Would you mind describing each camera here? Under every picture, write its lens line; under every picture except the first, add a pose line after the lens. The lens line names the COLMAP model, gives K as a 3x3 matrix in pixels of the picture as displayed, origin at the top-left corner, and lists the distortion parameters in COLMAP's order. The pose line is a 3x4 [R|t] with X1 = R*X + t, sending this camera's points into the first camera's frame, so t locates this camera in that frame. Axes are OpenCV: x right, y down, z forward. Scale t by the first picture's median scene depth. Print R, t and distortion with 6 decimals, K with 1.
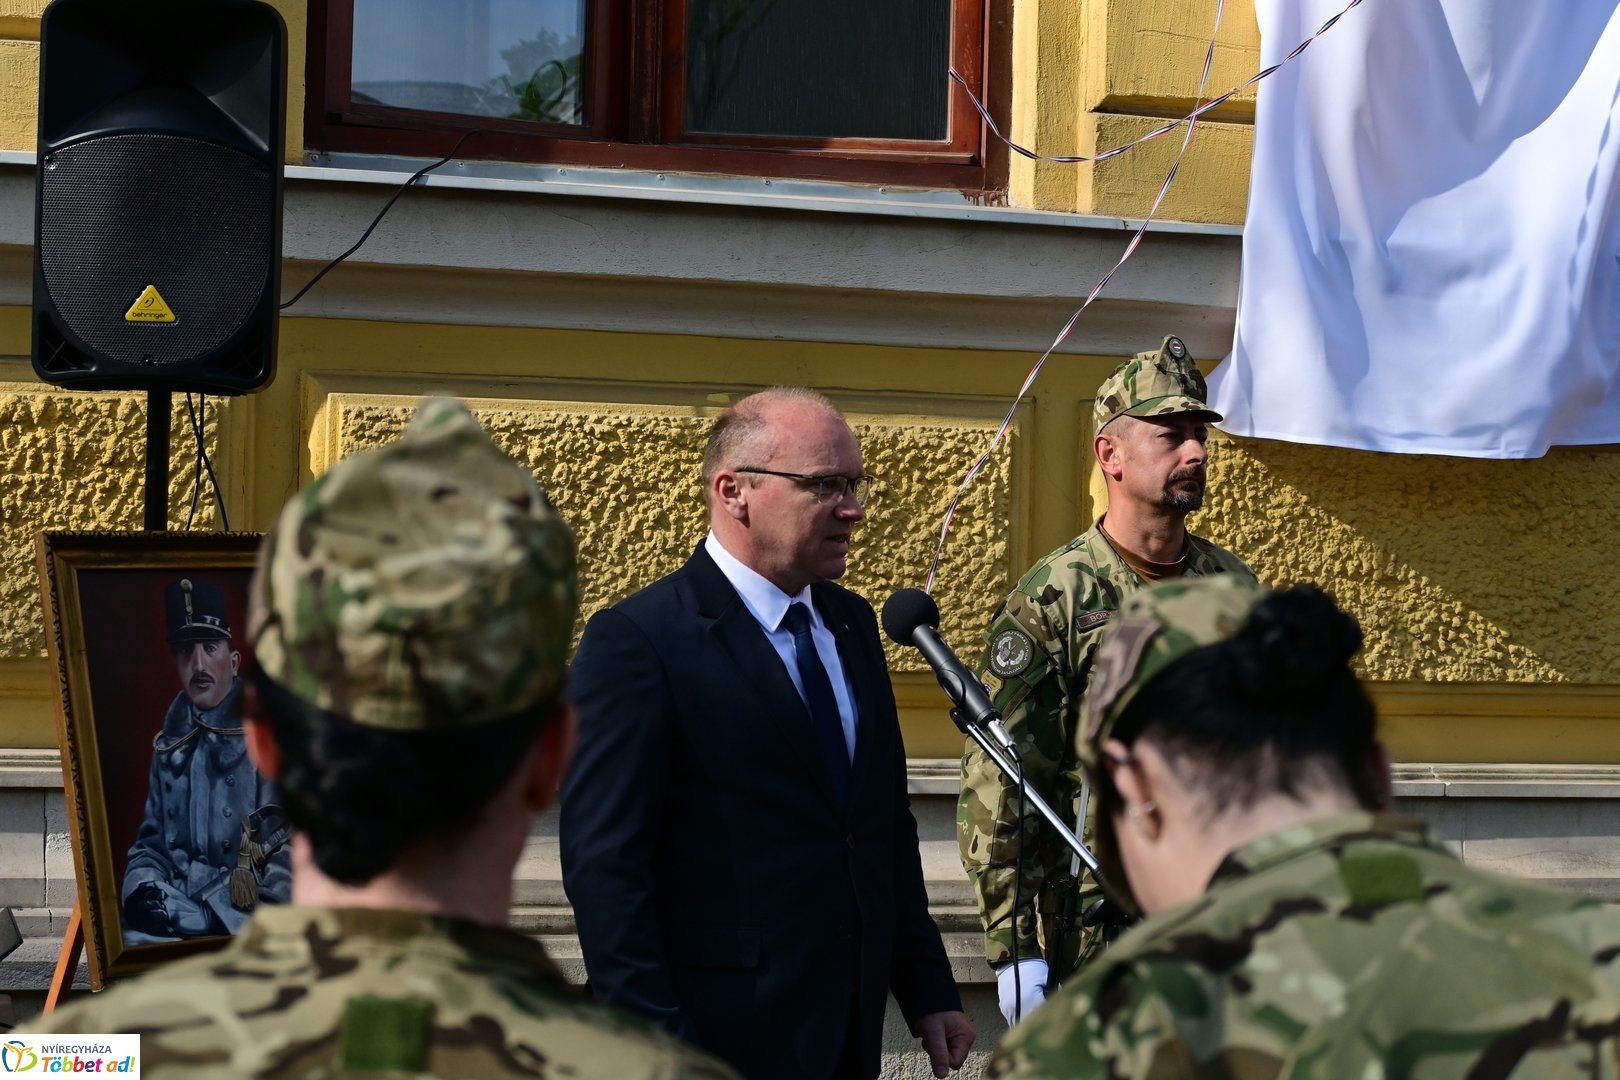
lens RADIAL K [[3532.9, 0, 810.0], [0, 3532.9, 540.0], [0, 0, 1]] dist [-0.008609, -0.103832]
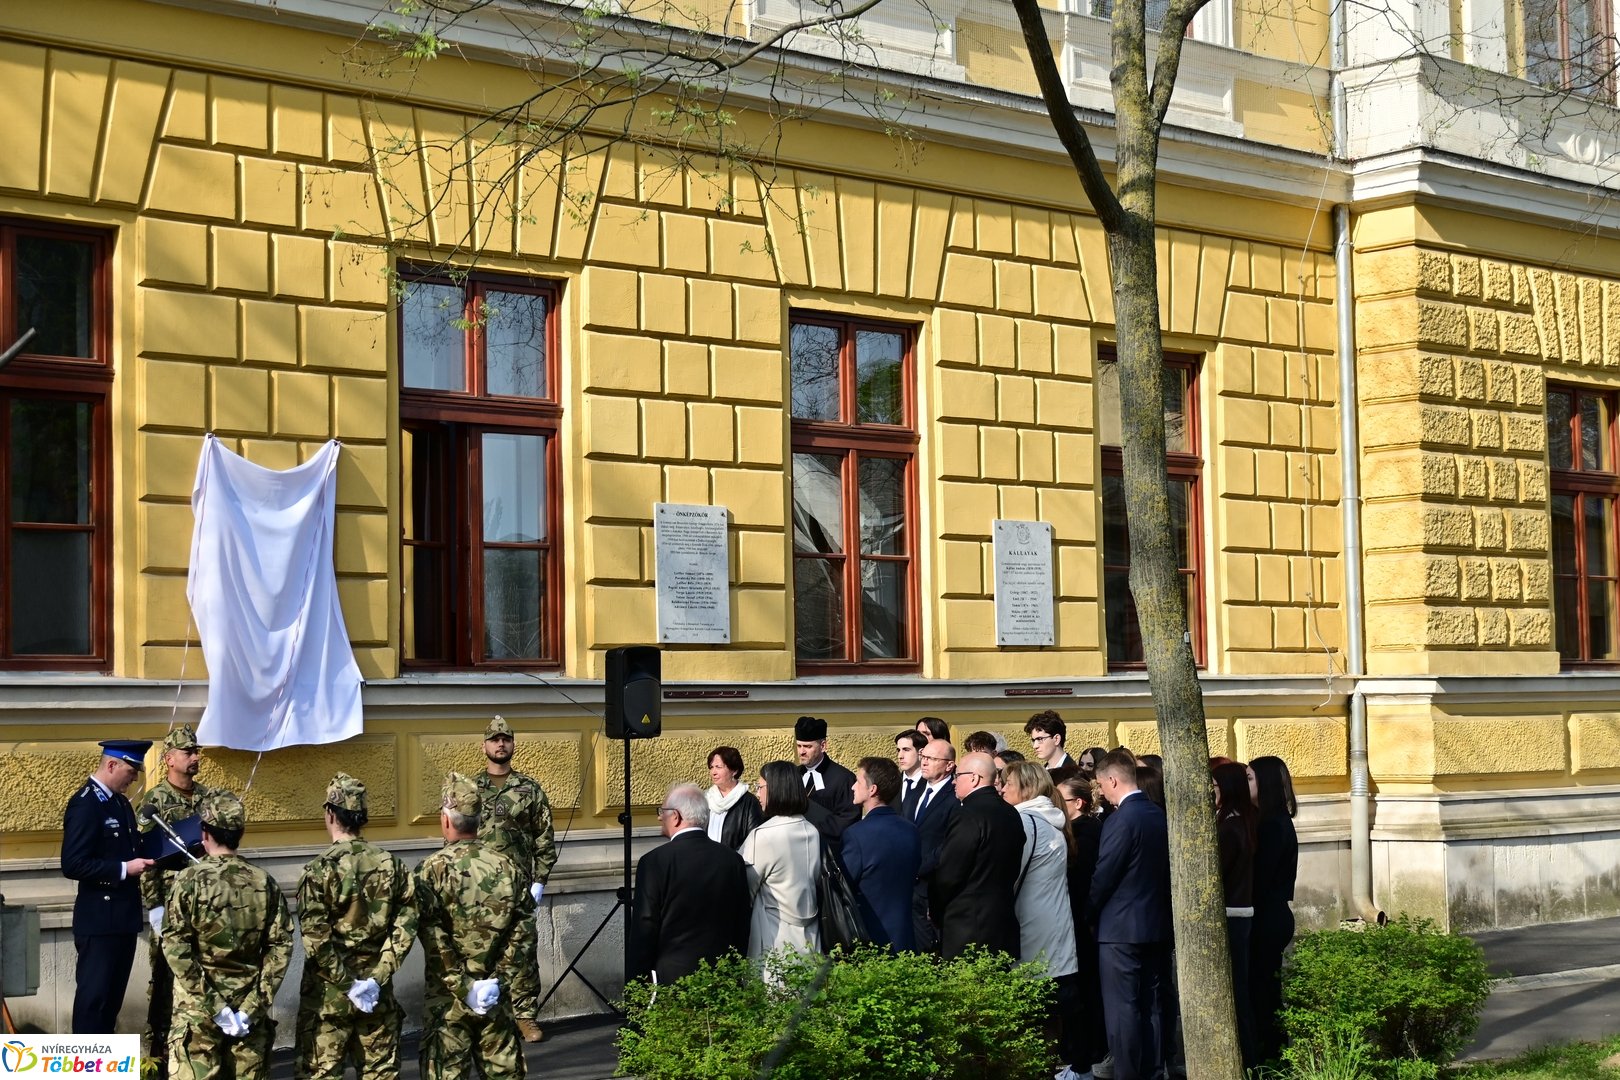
lens RADIAL K [[2911.5, 0, 810.0], [0, 2911.5, 540.0], [0, 0, 1]] dist [-0.013106, -0.063799]
pose [[0.900941, -0.016110, 0.433643, -0.518629], [0.039918, 0.998150, -0.045852, -0.074971], [-0.432103, 0.058620, 0.899917, -1.629715]]
